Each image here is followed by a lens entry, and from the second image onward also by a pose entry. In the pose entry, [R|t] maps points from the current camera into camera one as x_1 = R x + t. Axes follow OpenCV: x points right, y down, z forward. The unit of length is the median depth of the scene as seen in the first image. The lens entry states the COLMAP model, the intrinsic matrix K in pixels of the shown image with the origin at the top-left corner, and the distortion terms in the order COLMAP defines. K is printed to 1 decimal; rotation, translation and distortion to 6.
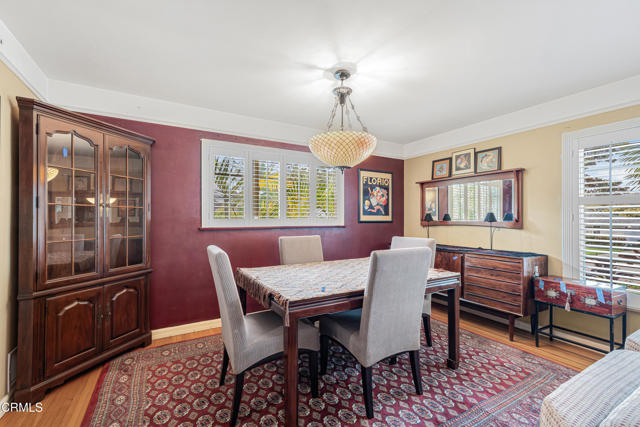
lens RADIAL K [[277.6, 0, 317.9], [0, 277.6, 214.4], [0, 0, 1]] dist [0.001817, -0.000019]
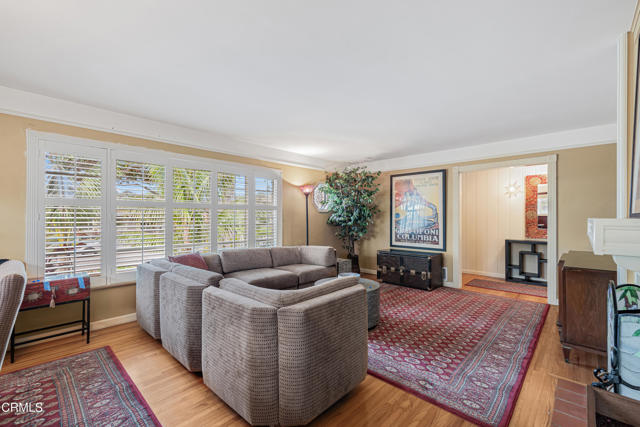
lens RADIAL K [[277.6, 0, 318.0], [0, 277.6, 217.4], [0, 0, 1]] dist [0.001817, -0.000019]
pose [[-0.306021, 0.003941, 0.952017, -0.403572], [-0.003362, 0.999981, -0.005220, 0.016179], [-0.952019, -0.004798, -0.306002, 0.398779]]
